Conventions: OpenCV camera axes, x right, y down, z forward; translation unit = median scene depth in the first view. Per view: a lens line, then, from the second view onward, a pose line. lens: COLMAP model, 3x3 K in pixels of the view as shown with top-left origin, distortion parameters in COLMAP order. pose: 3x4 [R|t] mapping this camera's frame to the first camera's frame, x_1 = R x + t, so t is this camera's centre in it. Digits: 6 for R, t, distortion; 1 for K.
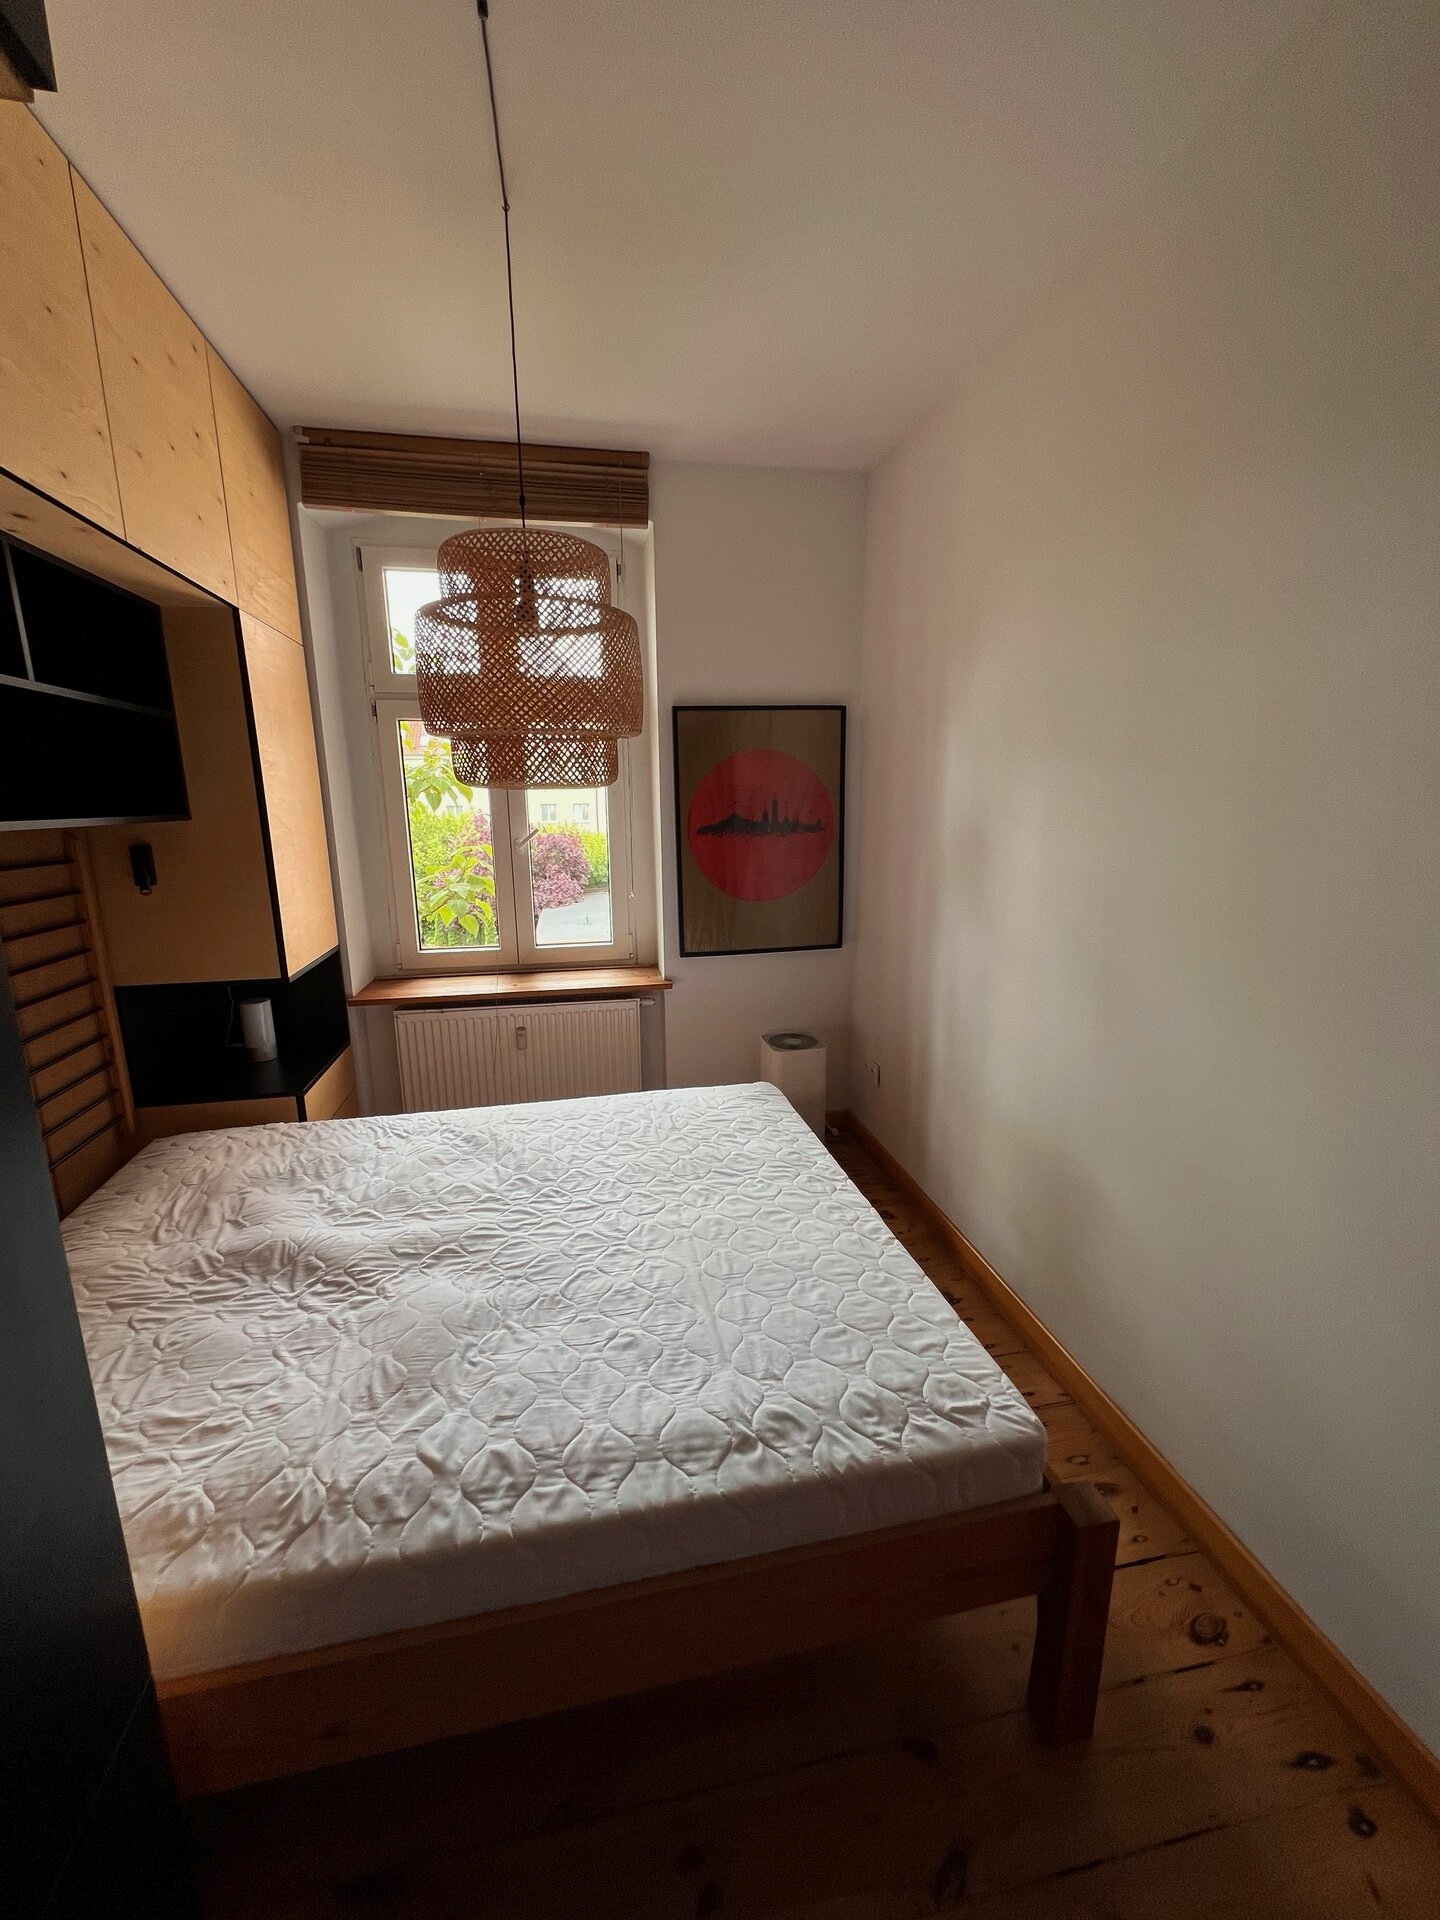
lens RADIAL K [[774.4, 0, 715.7], [0, 774.4, 962.5], [0, 0, 1]] dist [-0.001647, -0.000206]
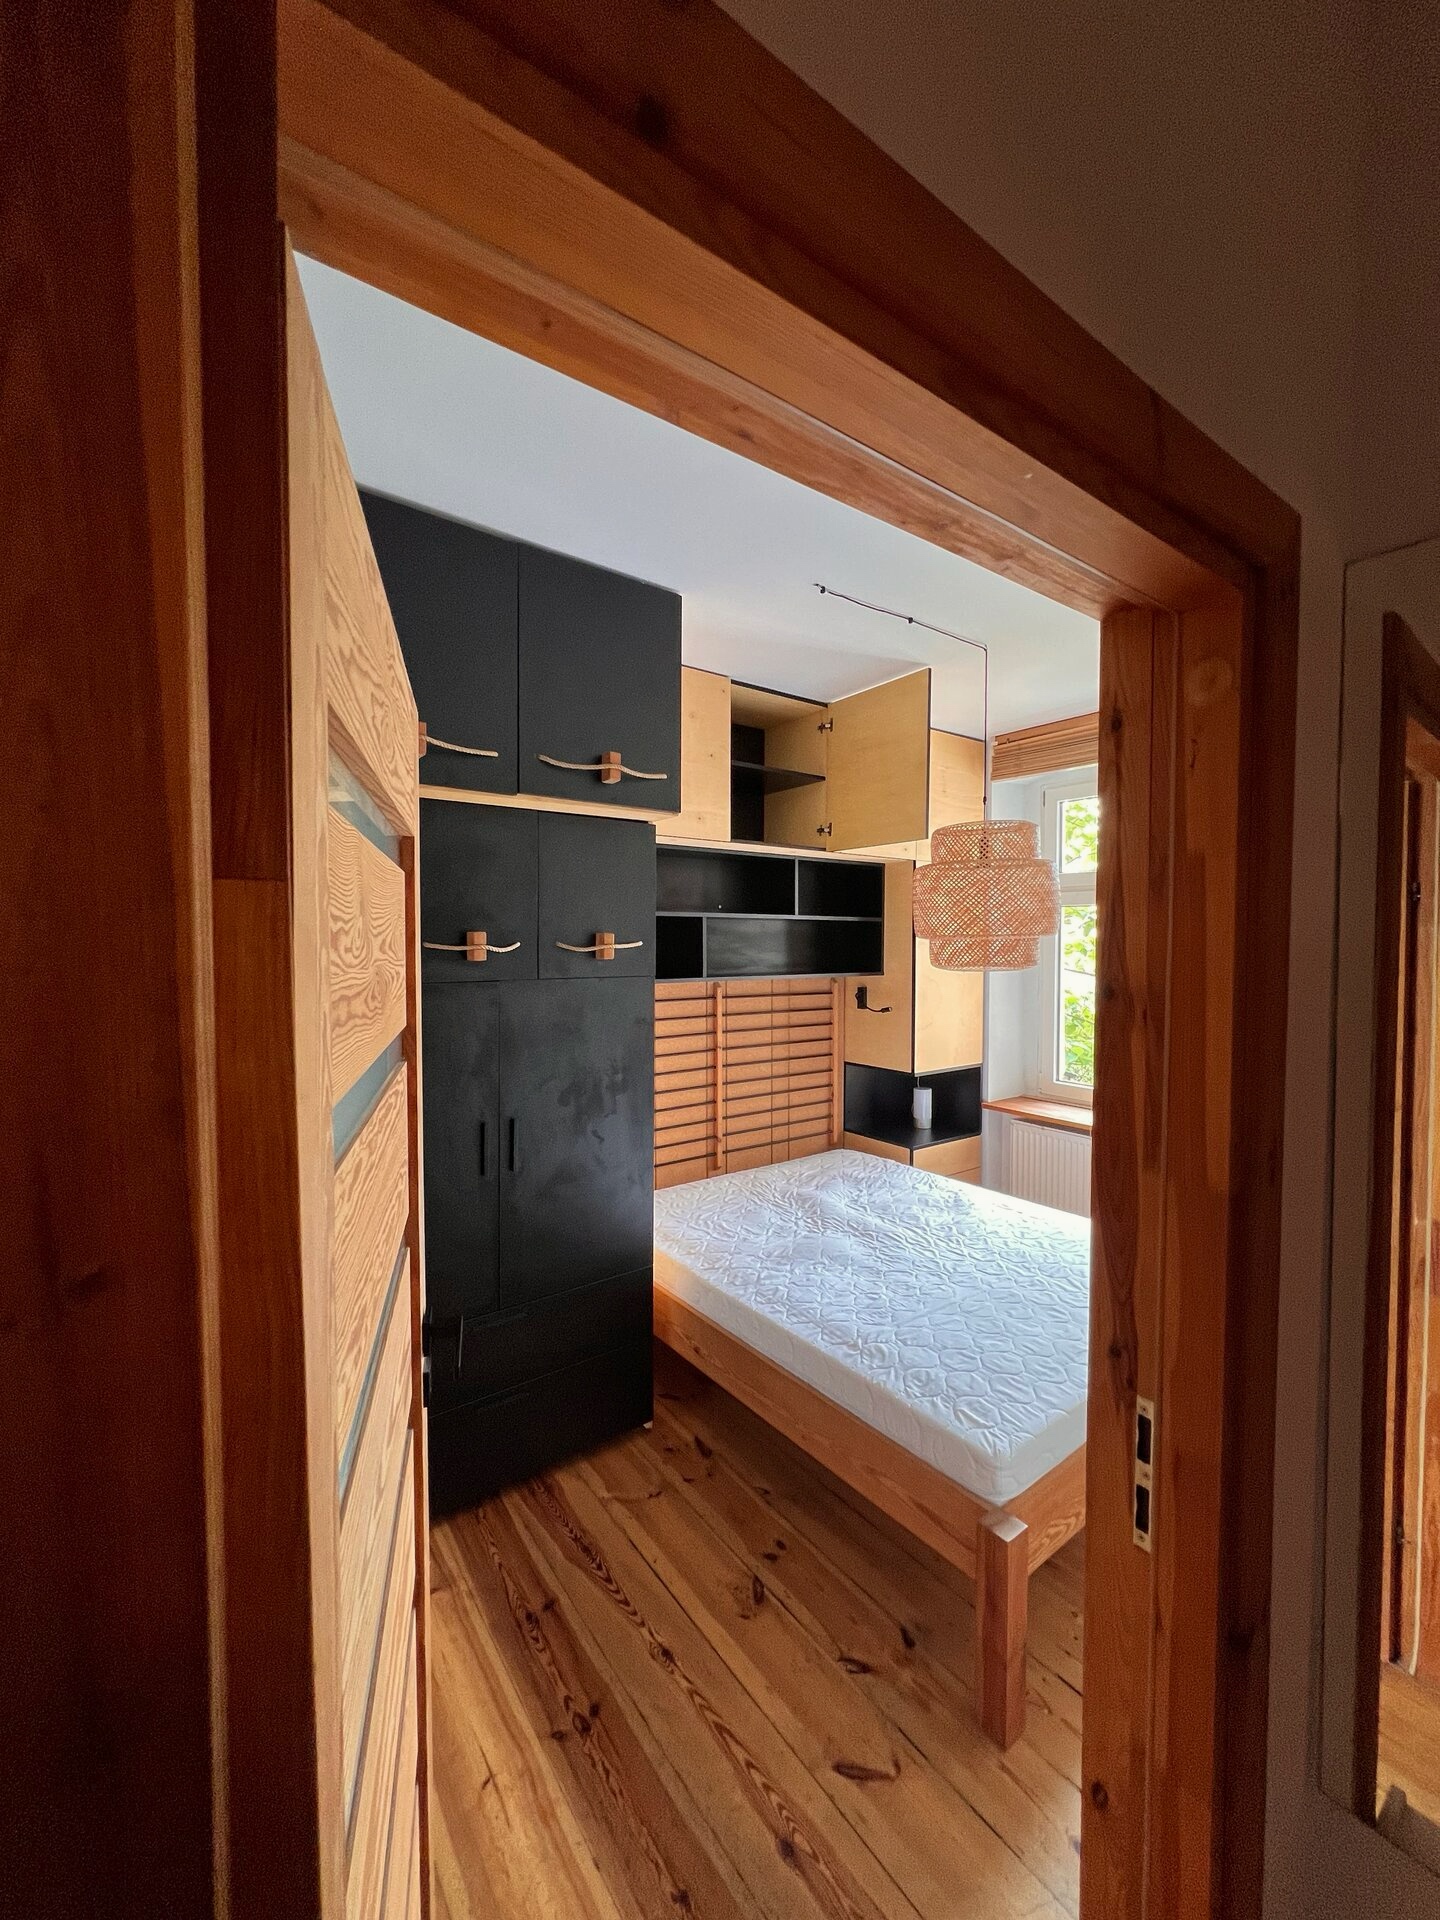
lens RADIAL K [[774.4, 0, 720.5], [0, 774.4, 958.8], [0, 0, 1]] dist [-0.001647, -0.000206]
pose [[0.428132, 0.034616, -0.903053, 0.925998], [-0.199831, 0.978157, -0.057244, -0.052180], [0.881346, 0.204966, 0.425697, -0.126597]]
